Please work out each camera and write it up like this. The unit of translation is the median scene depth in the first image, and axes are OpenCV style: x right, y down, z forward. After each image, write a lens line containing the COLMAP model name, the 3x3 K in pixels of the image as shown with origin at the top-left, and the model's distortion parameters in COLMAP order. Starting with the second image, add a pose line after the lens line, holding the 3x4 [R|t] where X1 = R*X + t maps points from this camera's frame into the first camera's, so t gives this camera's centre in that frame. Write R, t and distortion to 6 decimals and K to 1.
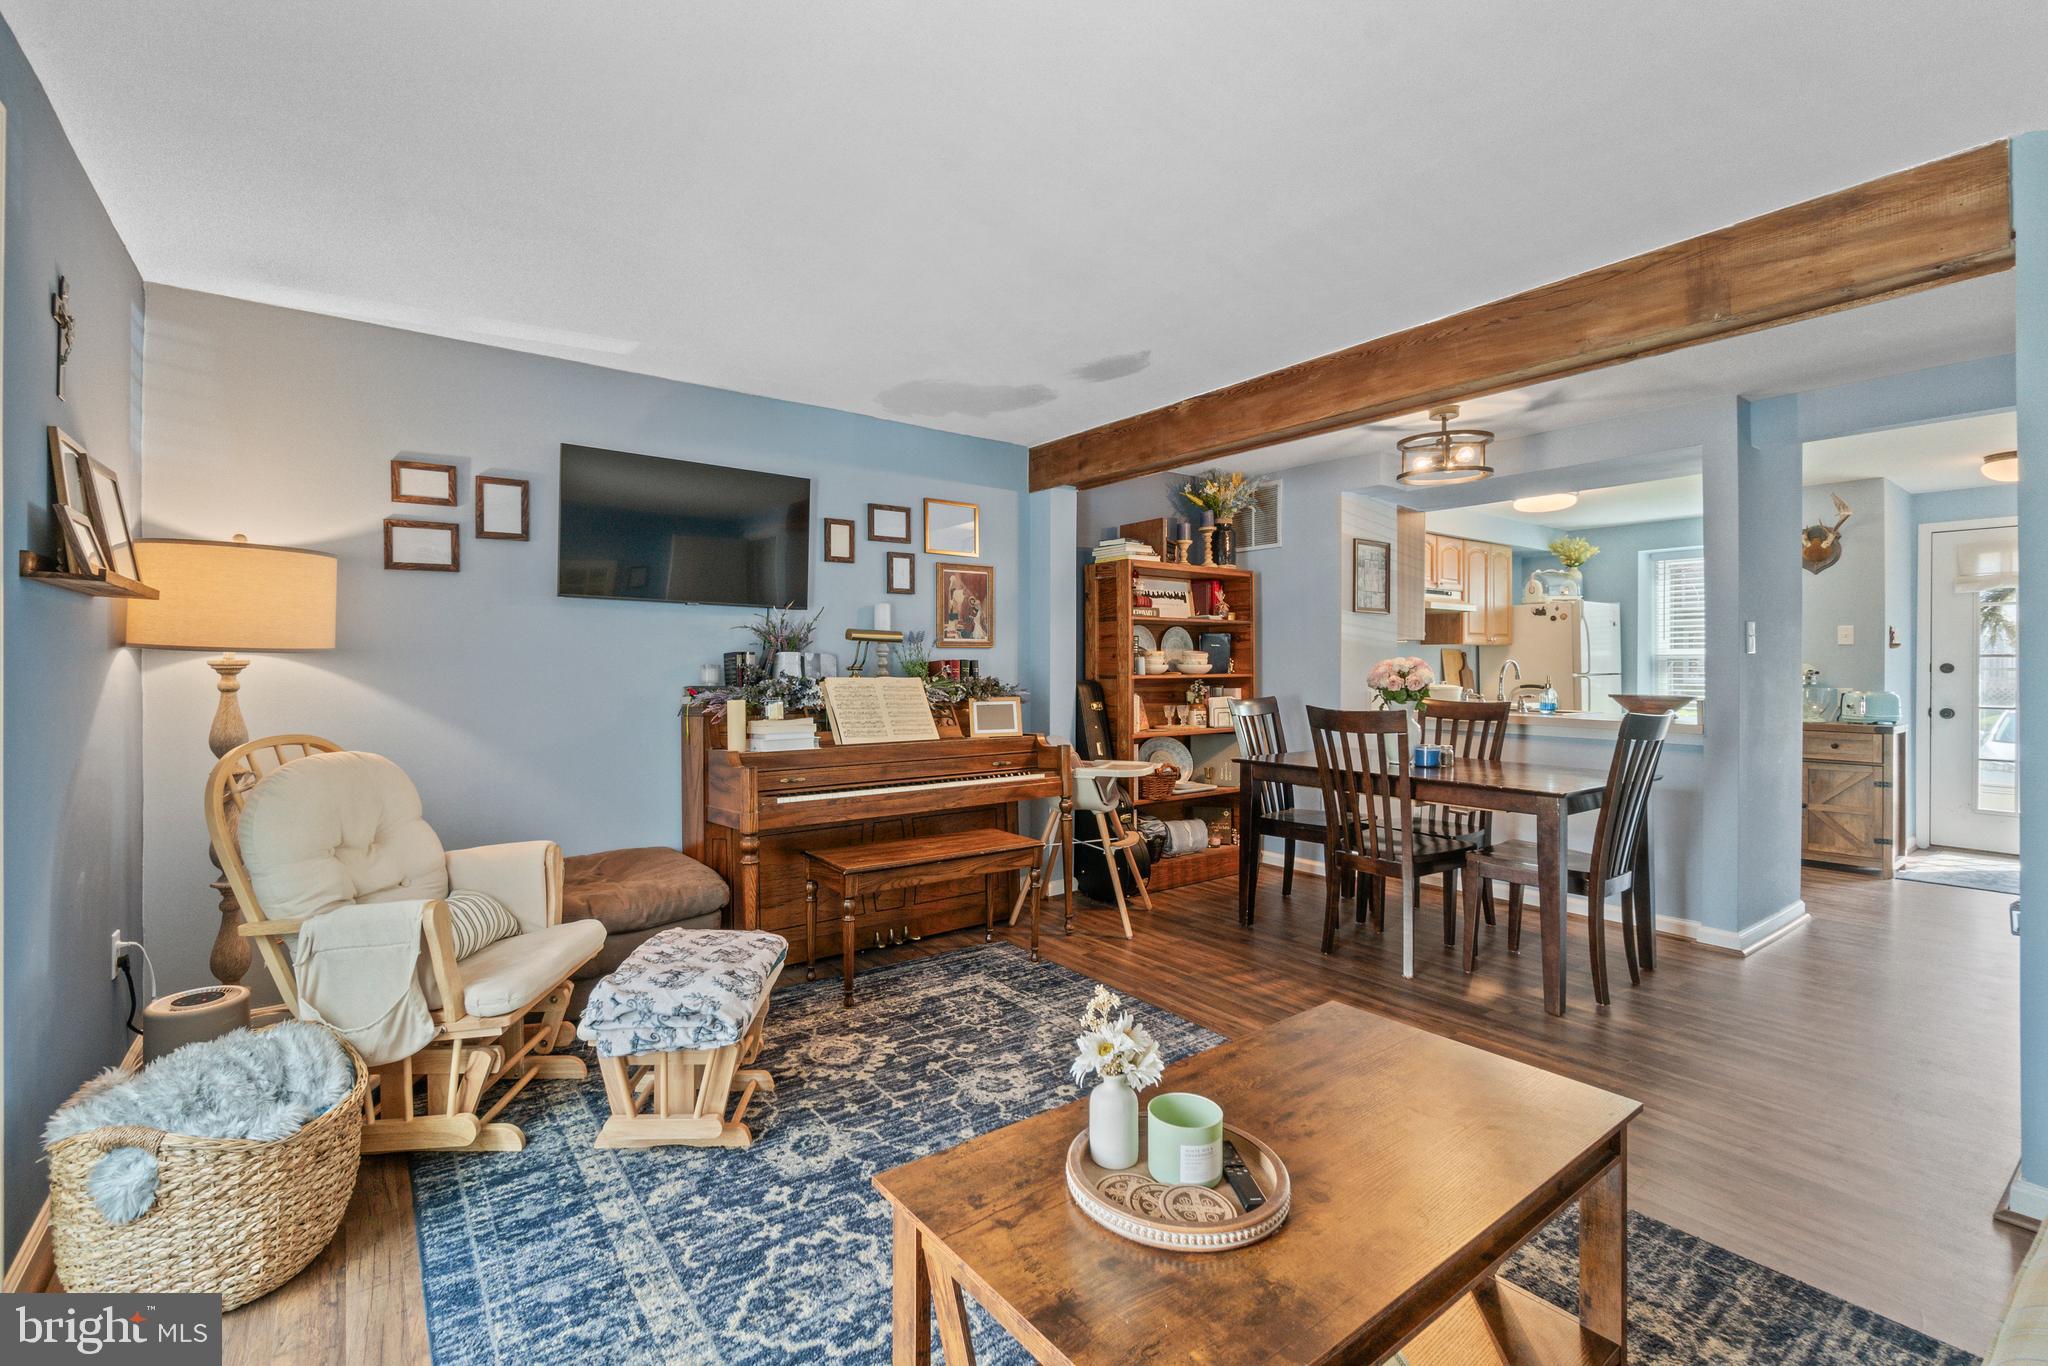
lens RADIAL K [[893.8, 0, 999.4], [0, 893.8, 665.1], [0, 0, 1]] dist [-0.001915, 0.000467]
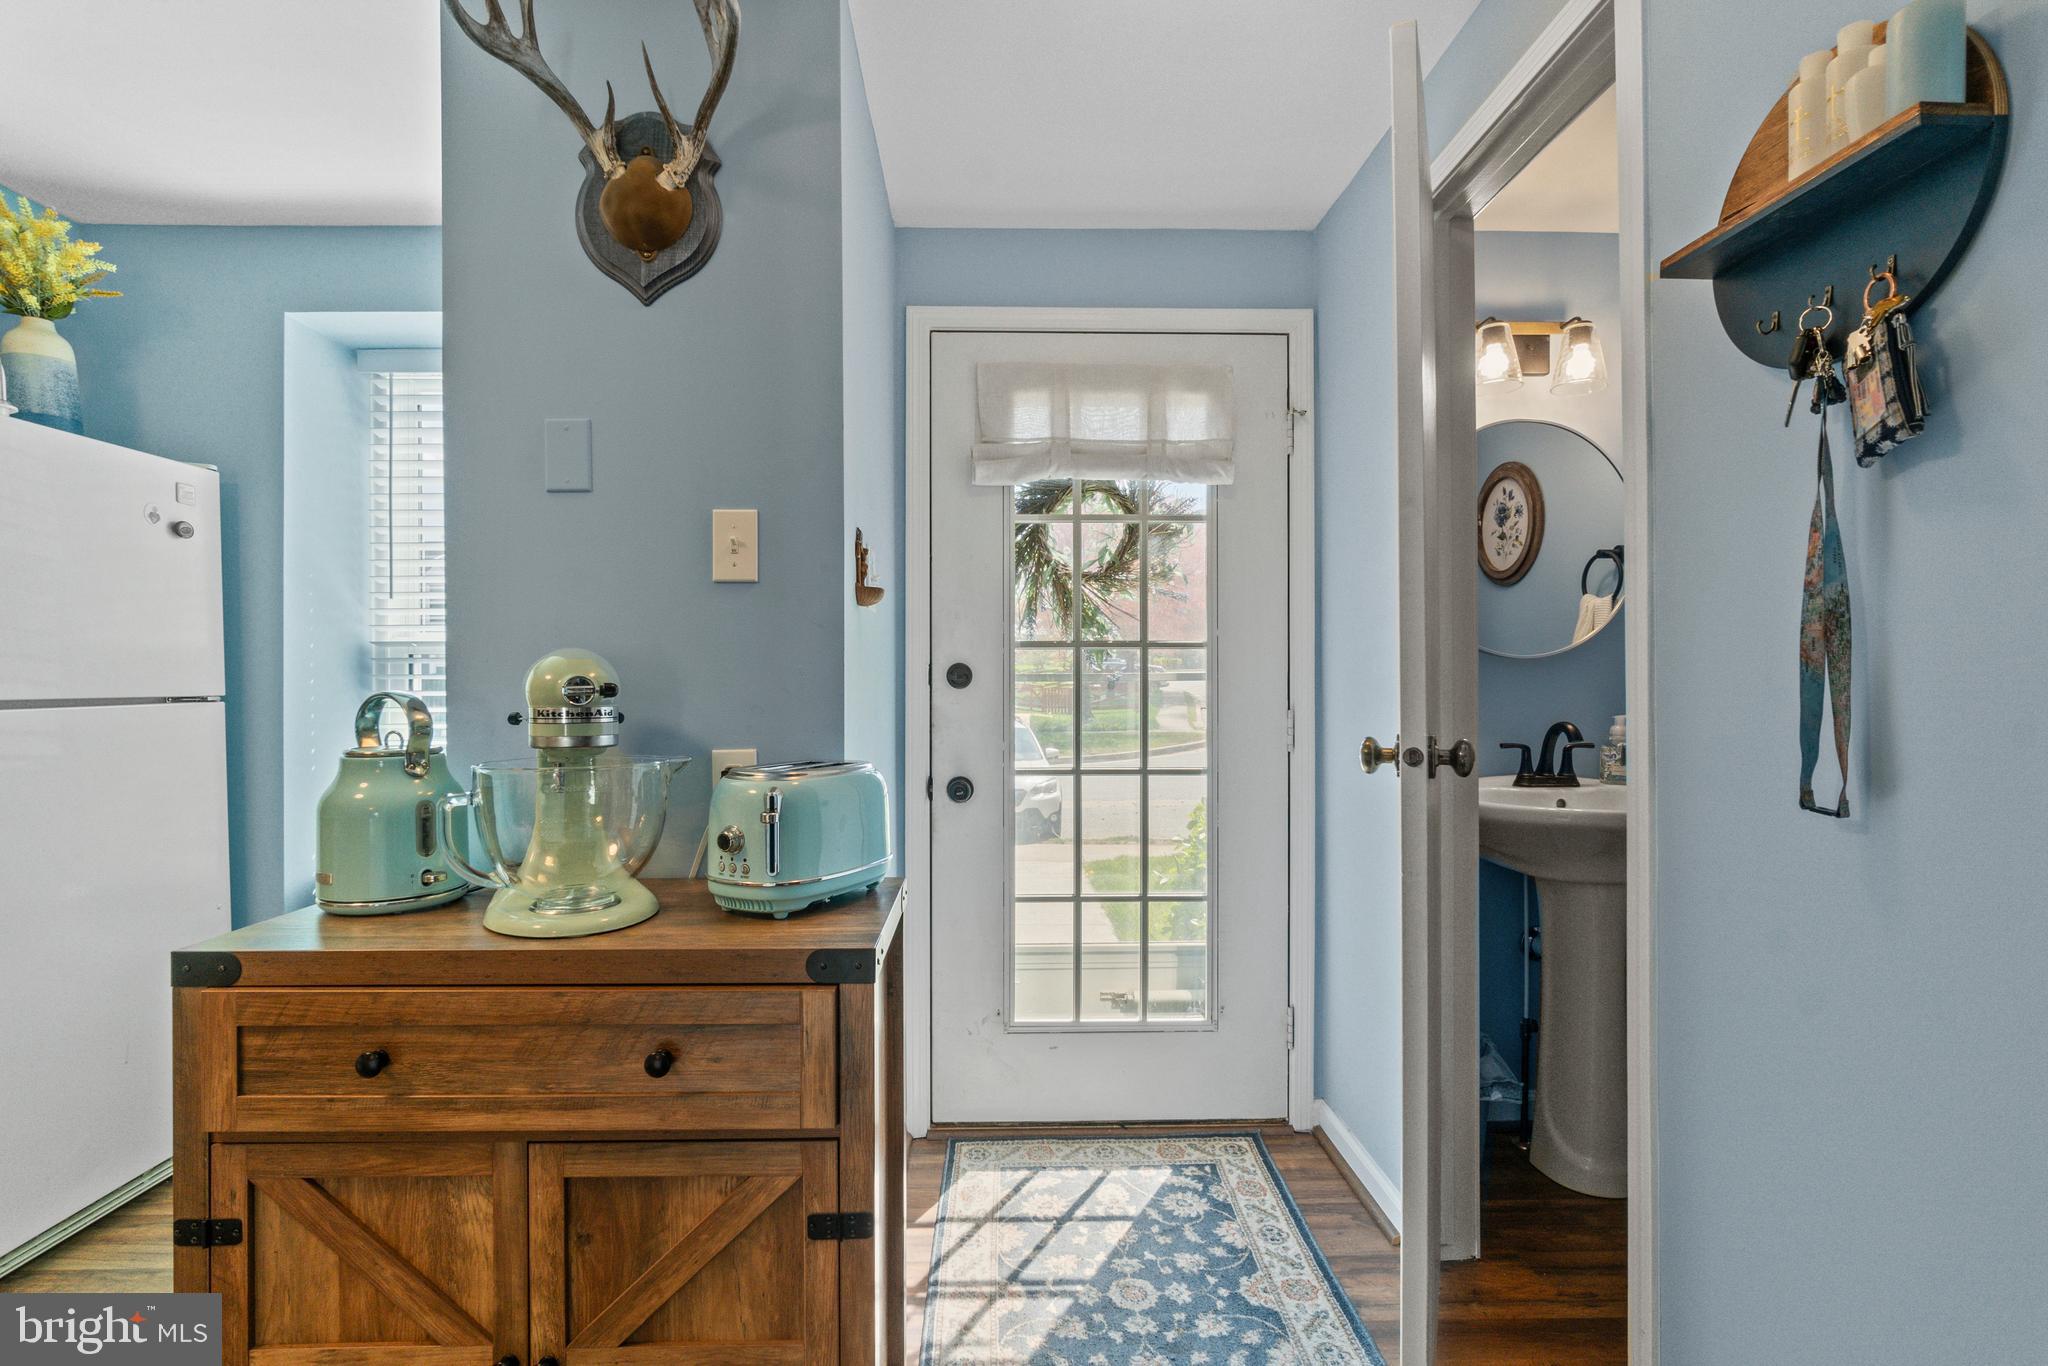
lens RADIAL K [[945.1, 0, 1017.5], [0, 945.1, 687.7], [0, 0, 1]] dist [-0.009807, 0.000950]
pose [[0.575916, -0.006786, 0.817481, 1.079585], [0.004775, 0.999976, 0.004937, 0.010127], [-0.817495, 0.001060, 0.575935, 1.085073]]
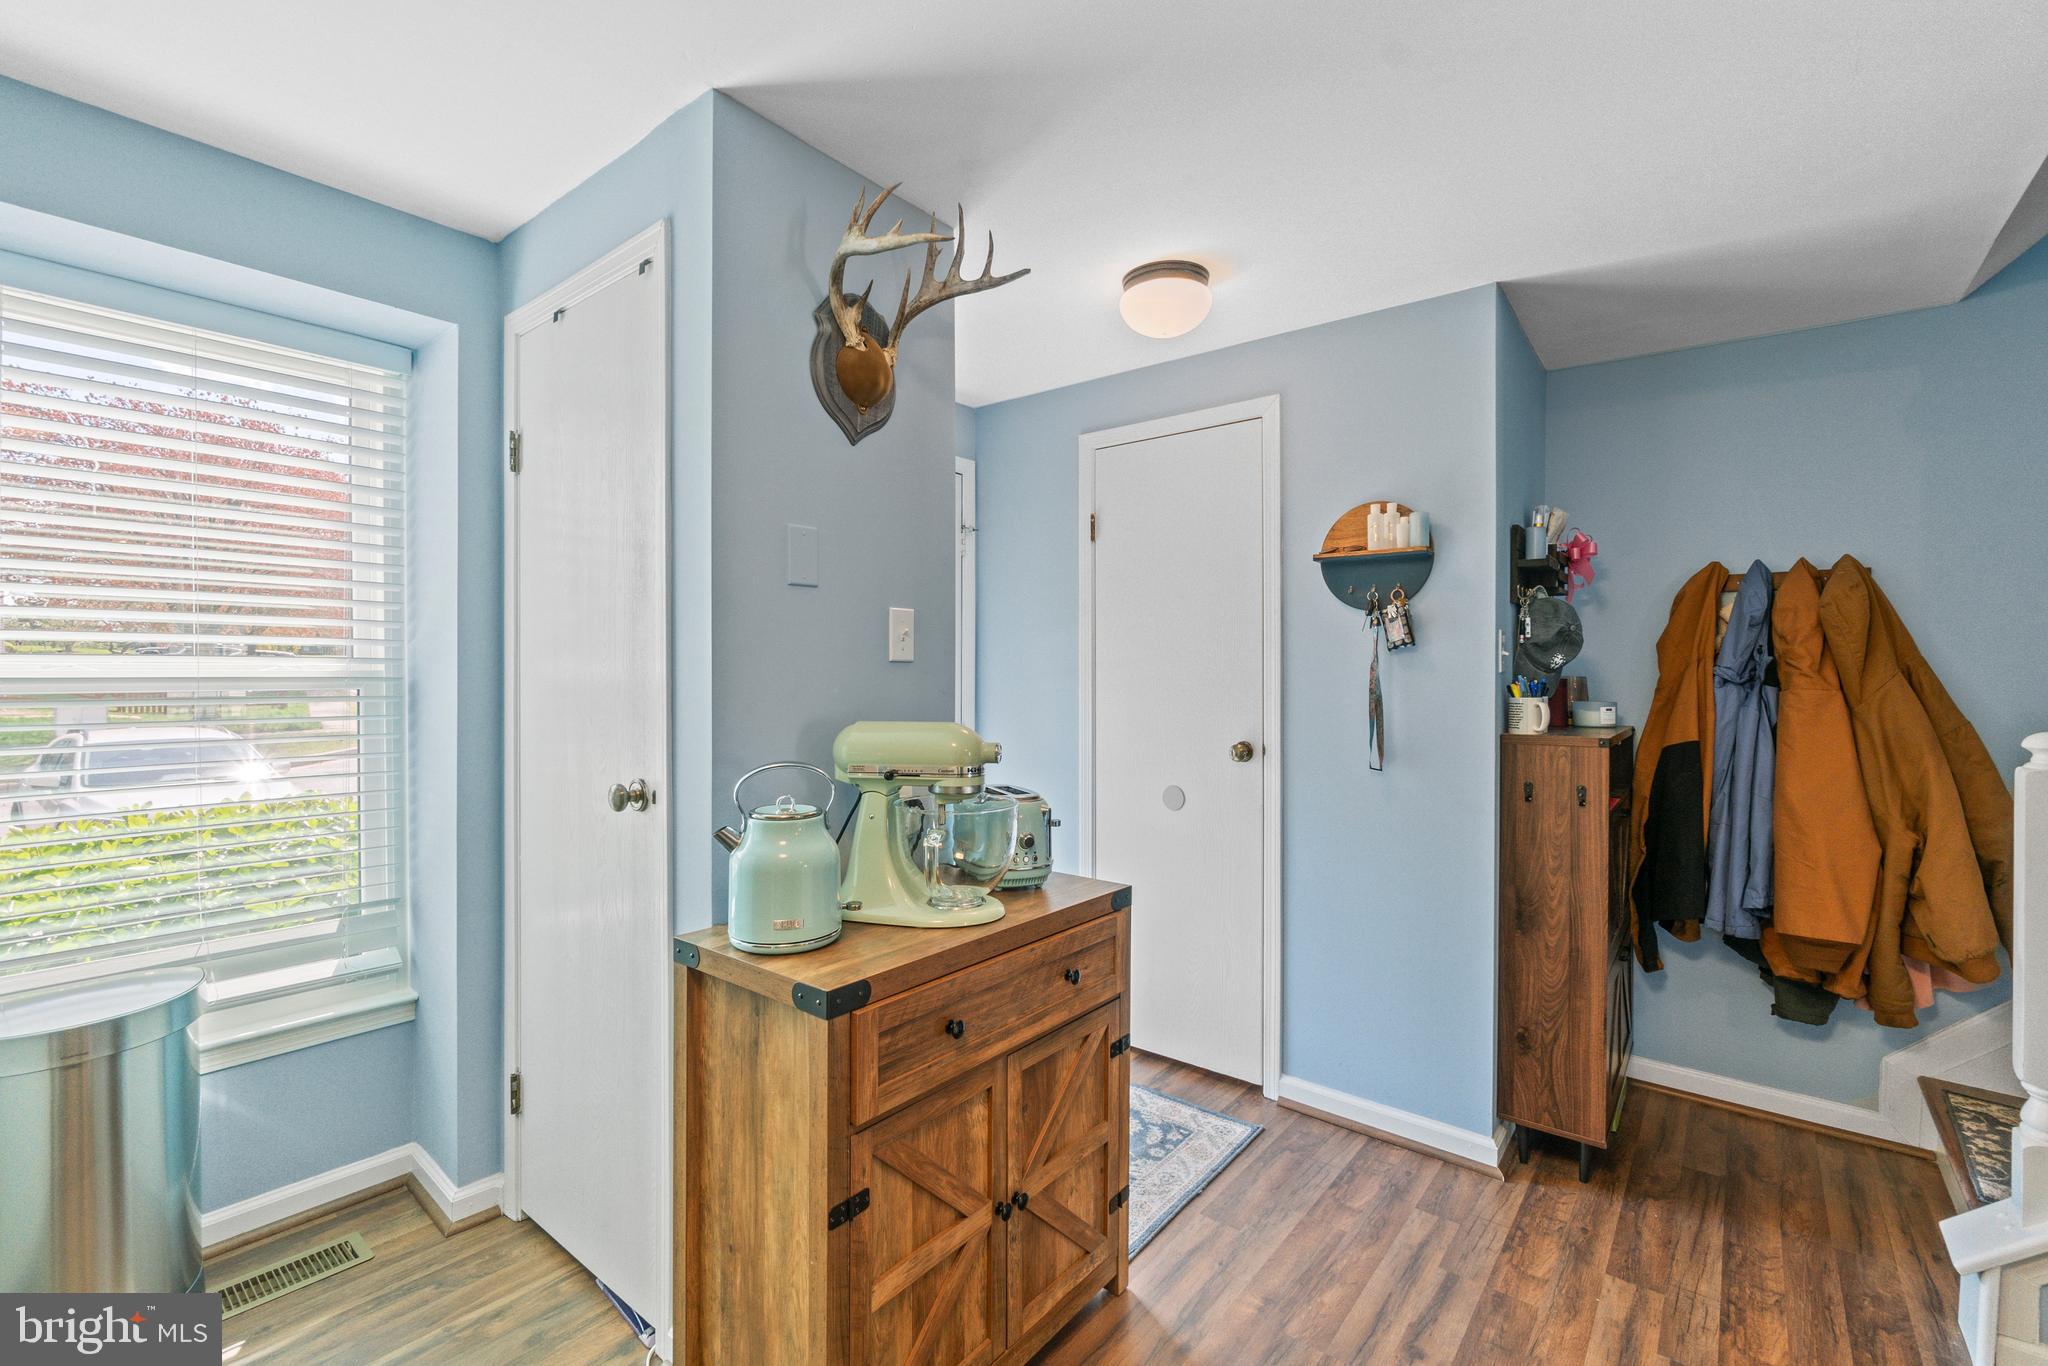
lens RADIAL K [[887.1, 0, 1017.0], [0, 887.1, 679.5], [0, 0, 1]] dist [-0.006283, 0.000062]
pose [[-0.248003, -0.009555, 0.968712, 0.837160], [-0.001137, 0.999954, 0.009572, -0.026819], [-0.968759, 0.001272, -0.248002, 1.461922]]
